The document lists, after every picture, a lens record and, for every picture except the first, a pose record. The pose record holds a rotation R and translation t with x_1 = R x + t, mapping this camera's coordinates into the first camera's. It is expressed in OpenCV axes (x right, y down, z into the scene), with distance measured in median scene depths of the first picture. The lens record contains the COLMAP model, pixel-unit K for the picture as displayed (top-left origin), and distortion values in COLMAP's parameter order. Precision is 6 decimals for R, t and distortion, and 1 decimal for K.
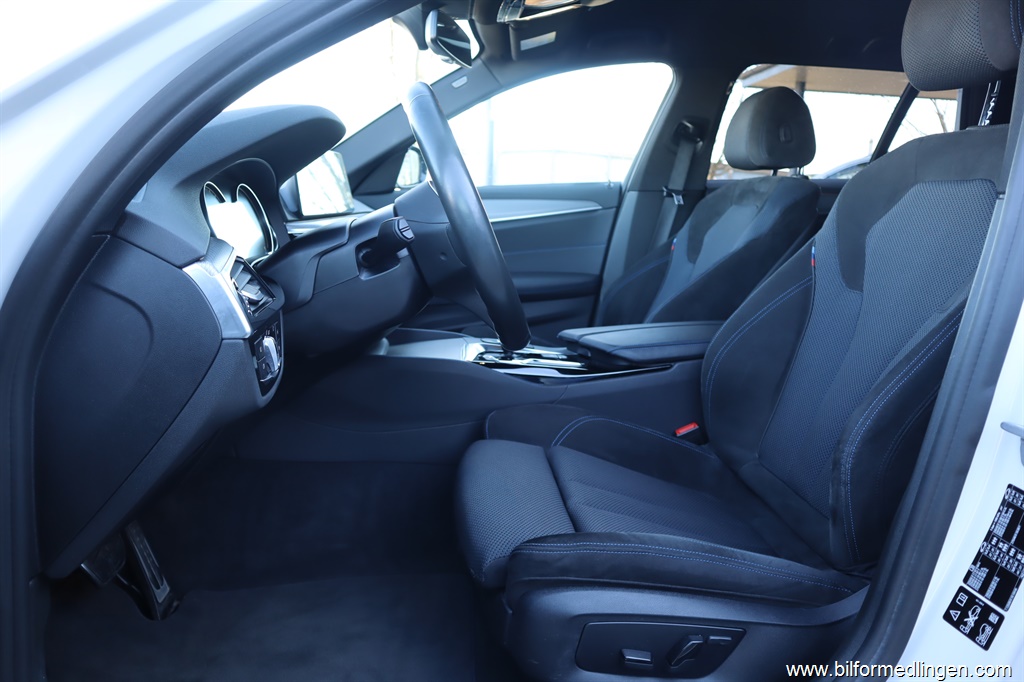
lens RADIAL K [[707.3, 0, 509.7], [0, 707.3, 343.0], [0, 0, 1]] dist [-0.109584, 0.061627]
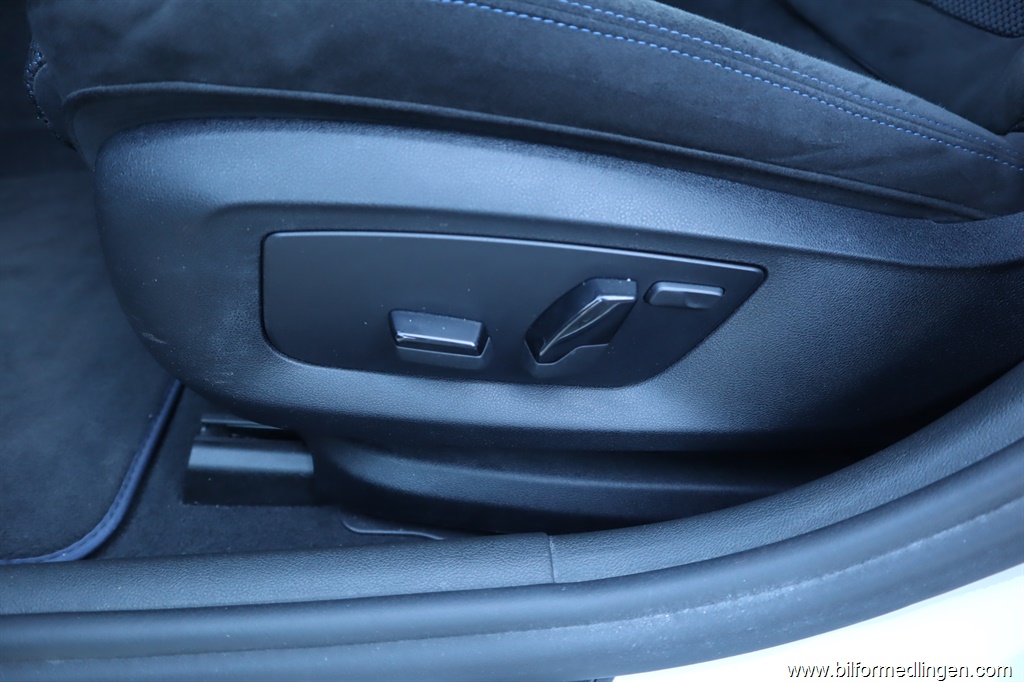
lens RADIAL K [[707.3, 0, 512.7], [0, 707.3, 341.6], [0, 0, 1]] dist [-0.109584, 0.061627]
pose [[0.999824, 0.017064, -0.007818, 0.222141], [-0.011280, 0.879182, 0.476353, 0.287254], [0.015002, -0.476181, 0.879219, 0.682986]]
